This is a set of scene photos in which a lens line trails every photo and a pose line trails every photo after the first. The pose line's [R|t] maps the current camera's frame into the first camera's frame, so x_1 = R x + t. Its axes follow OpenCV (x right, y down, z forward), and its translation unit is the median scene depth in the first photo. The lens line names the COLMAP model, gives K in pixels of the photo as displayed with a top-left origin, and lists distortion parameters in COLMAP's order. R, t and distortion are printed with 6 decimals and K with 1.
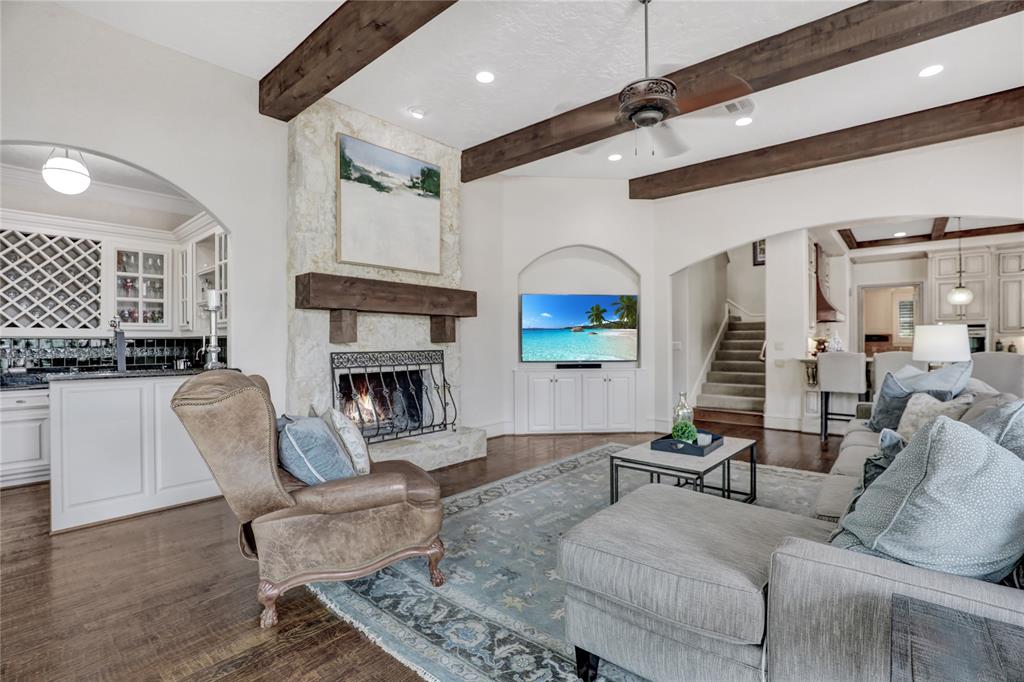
lens RADIAL K [[467.8, 0, 505.2], [0, 467.8, 340.1], [0, 0, 1]] dist [-0.010774, 0.000775]
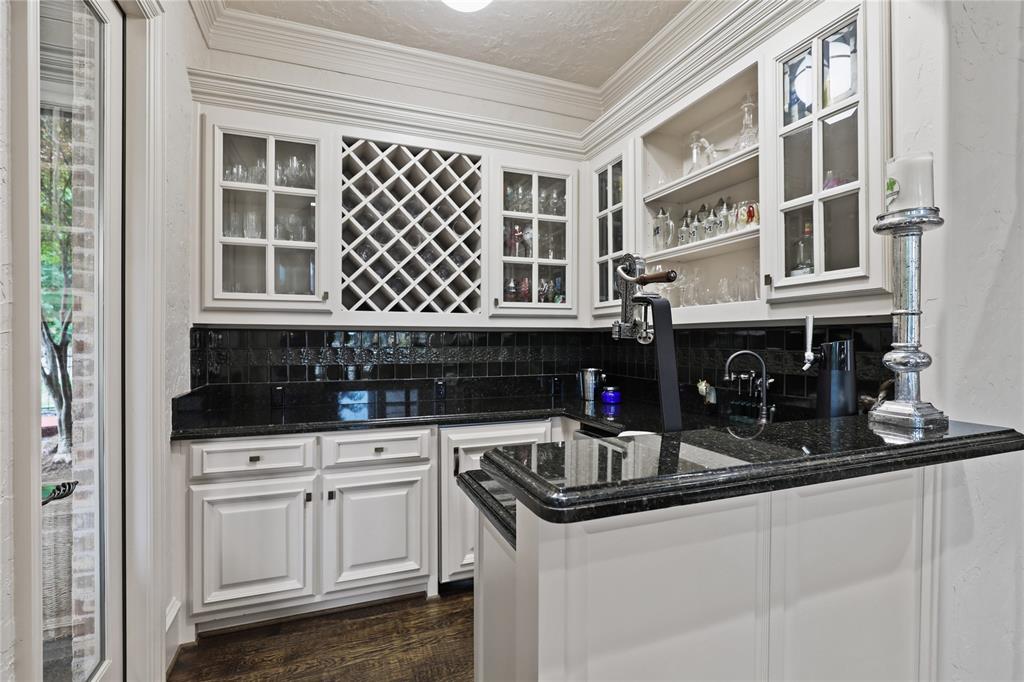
lens RADIAL K [[467.8, 0, 512.4], [0, 467.8, 339.7], [0, 0, 1]] dist [-0.010774, 0.000775]
pose [[0.901001, 0.005491, -0.433783, -0.577270], [-0.004990, 0.999985, 0.002292, 0.005830], [0.433789, 0.000099, 0.901014, 0.497581]]
